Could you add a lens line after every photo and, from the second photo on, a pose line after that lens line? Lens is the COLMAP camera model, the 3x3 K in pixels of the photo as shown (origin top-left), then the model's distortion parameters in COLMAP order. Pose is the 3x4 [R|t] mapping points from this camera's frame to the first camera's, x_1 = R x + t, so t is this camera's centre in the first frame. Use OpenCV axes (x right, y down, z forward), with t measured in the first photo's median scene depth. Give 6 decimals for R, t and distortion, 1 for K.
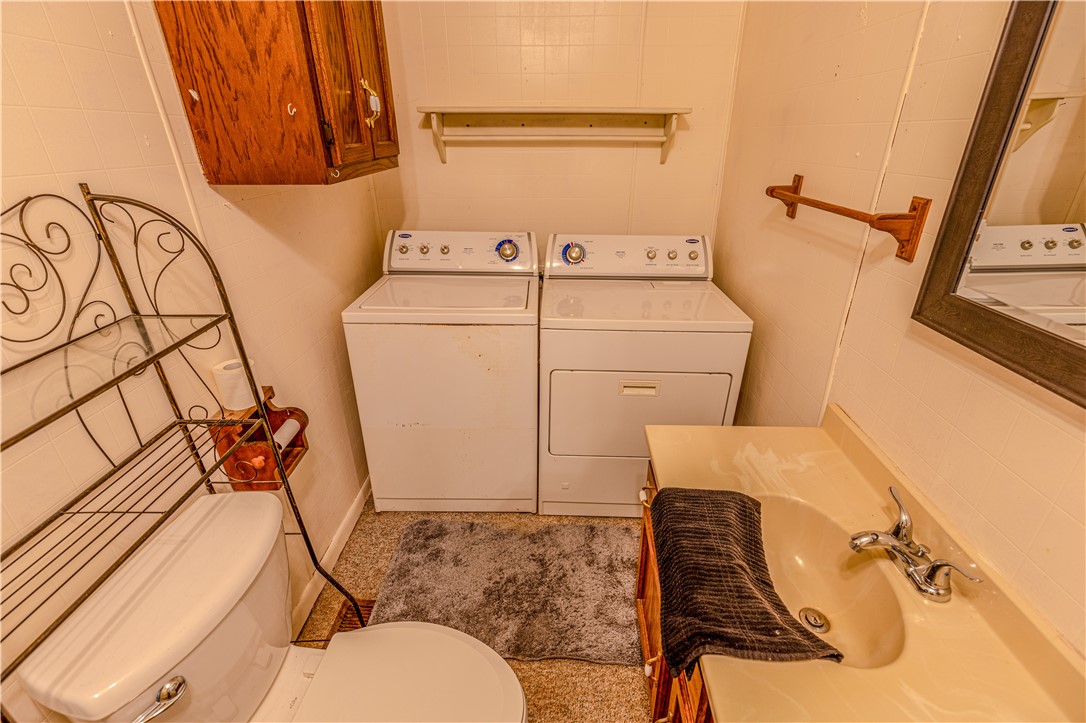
lens RADIAL K [[489.1, 0, 543.0], [0, 489.1, 364.0], [0, 0, 1]] dist [0.008161, -0.002047]
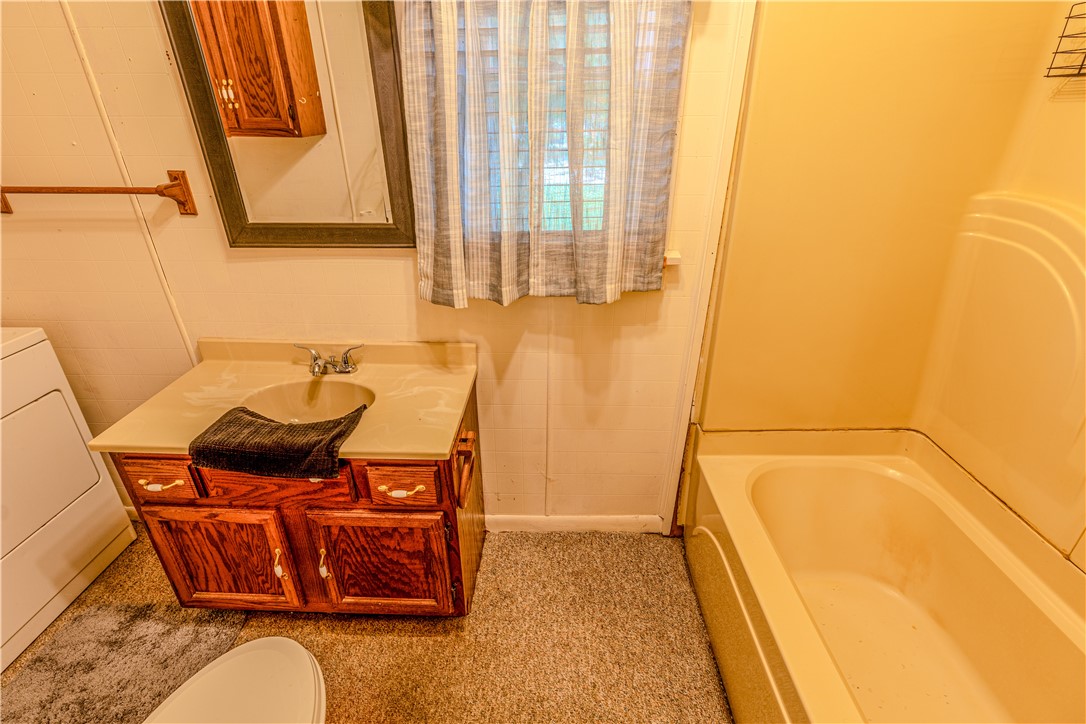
lens RADIAL K [[489.1, 0, 542.6], [0, 489.1, 360.3], [0, 0, 1]] dist [0.008161, -0.002047]
pose [[-0.016847, -0.441208, 0.897247, -0.770352], [0.429461, 0.807186, 0.404986, -0.010228], [-0.902928, 0.392156, 0.175883, -0.006746]]
